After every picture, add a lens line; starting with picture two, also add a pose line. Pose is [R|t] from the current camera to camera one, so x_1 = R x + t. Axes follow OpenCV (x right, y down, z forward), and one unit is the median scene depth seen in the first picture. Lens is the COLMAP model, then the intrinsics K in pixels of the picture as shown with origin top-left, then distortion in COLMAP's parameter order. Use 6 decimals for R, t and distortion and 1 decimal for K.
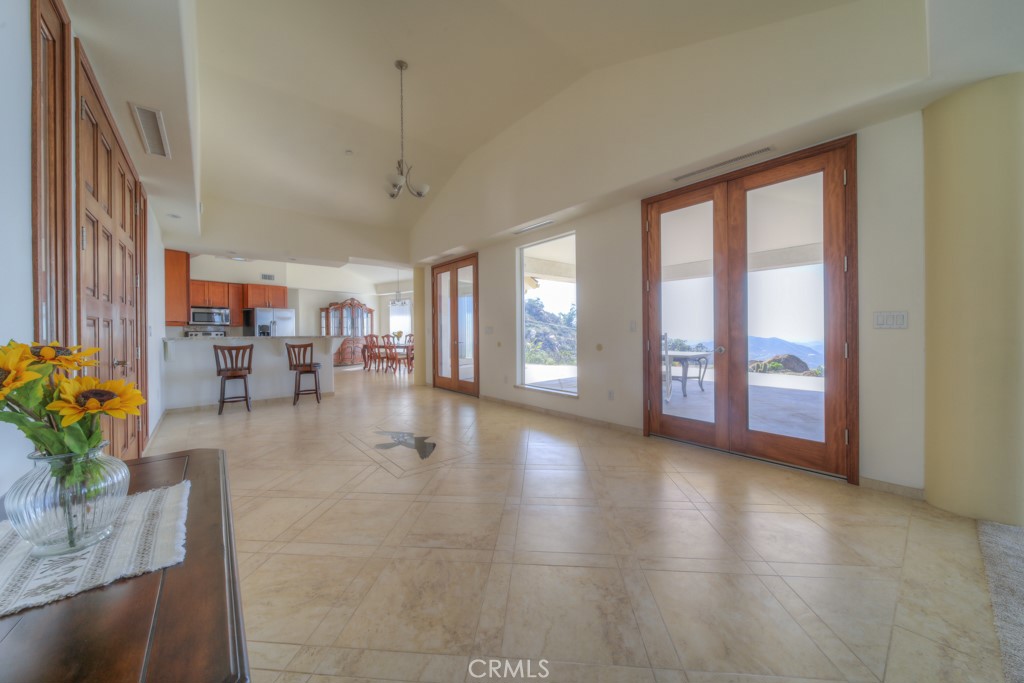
lens RADIAL K [[362.2, 0, 514.2], [0, 362.2, 332.9], [0, 0, 1]] dist [0.000999, -0.002249]
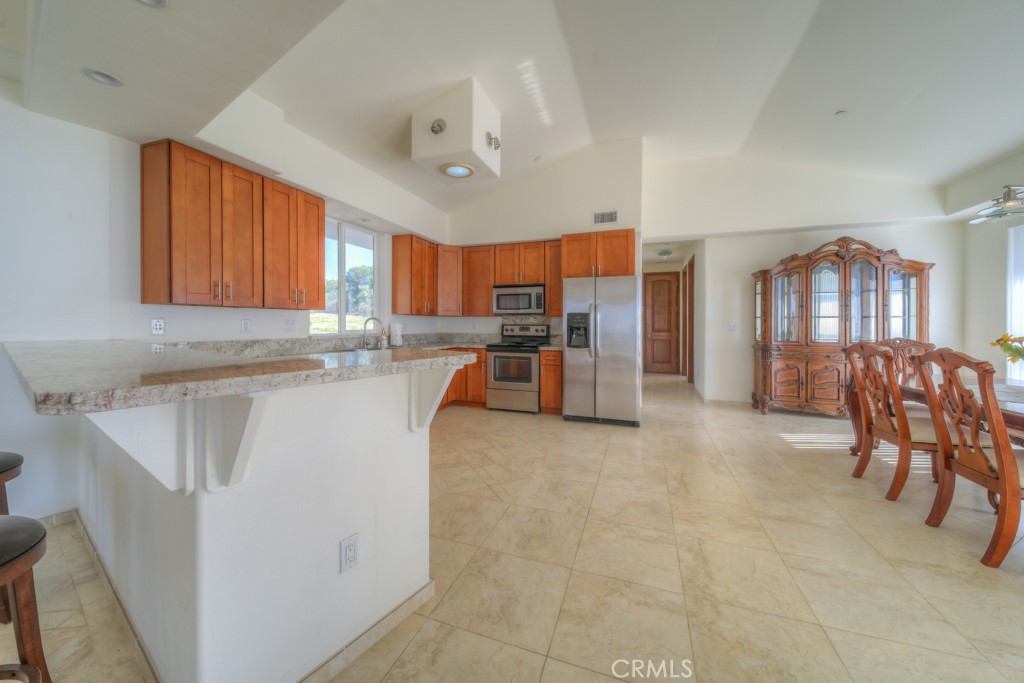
lens RADIAL K [[368.9, 0, 512.5], [0, 368.9, 328.1], [0, 0, 1]] dist [0.000680, -0.000016]
pose [[0.263373, 0.017753, -0.964531, -0.398165], [-0.012519, 0.999809, 0.014984, -0.012706], [0.964613, 0.008128, 0.263545, 1.341261]]
